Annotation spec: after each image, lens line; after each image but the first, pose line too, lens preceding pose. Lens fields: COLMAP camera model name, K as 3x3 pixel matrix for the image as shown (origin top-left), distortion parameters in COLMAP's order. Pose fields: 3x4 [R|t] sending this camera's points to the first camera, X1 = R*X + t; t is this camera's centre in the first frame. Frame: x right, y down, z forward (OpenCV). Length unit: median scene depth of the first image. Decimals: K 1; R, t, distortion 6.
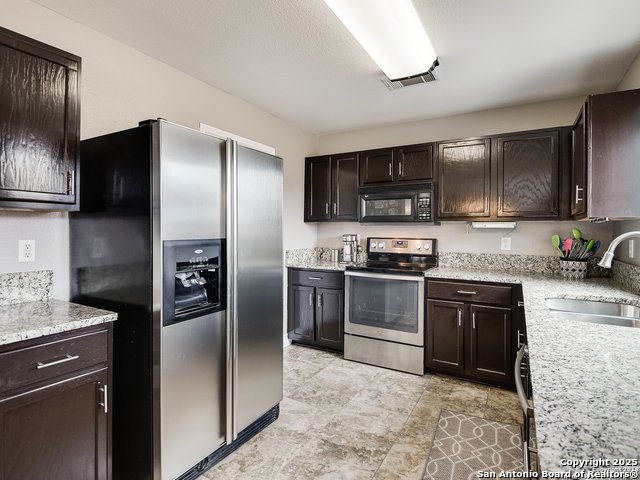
lens RADIAL K [[345.8, 0, 322.5], [0, 345.8, 227.9], [0, 0, 1]] dist [0.014004, -0.014280]
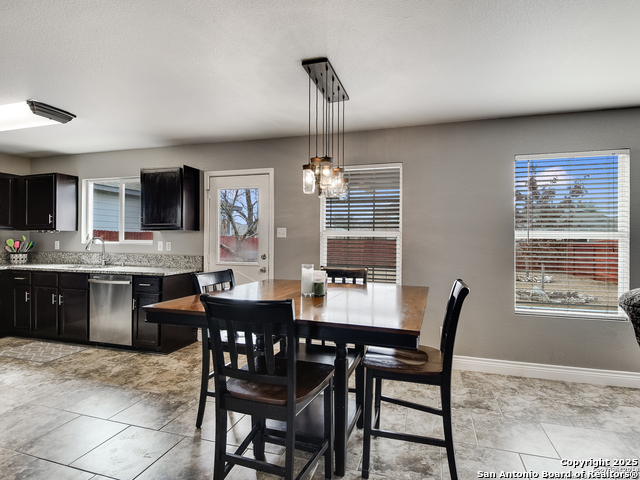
lens RADIAL K [[345.8, 0, 321.3], [0, 345.8, 239.1], [0, 0, 1]] dist [0.014004, -0.014280]
pose [[-0.205620, -0.010228, 0.978579, -1.181748], [-0.012355, 0.999893, 0.007855, -0.009968], [-0.978554, -0.010475, -0.205724, -0.101809]]
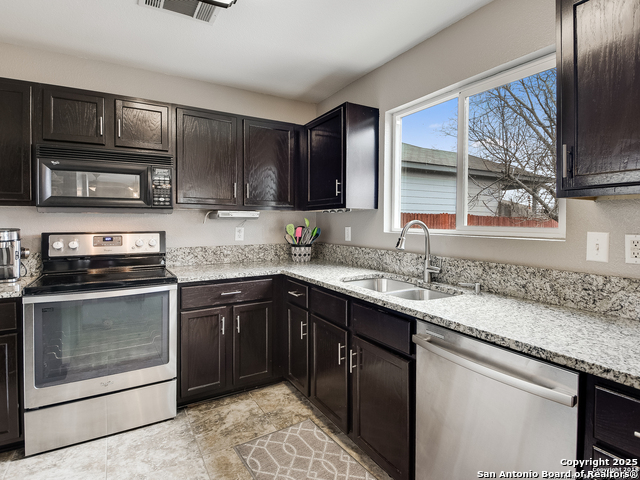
lens RADIAL K [[345.8, 0, 330.7], [0, 345.8, 221.4], [0, 0, 1]] dist [0.014004, -0.014280]
pose [[0.484447, -0.009106, 0.874773, -0.192792], [-0.001544, 0.999935, 0.011264, 0.000688], [-0.874819, -0.006807, 0.484402, 0.355344]]
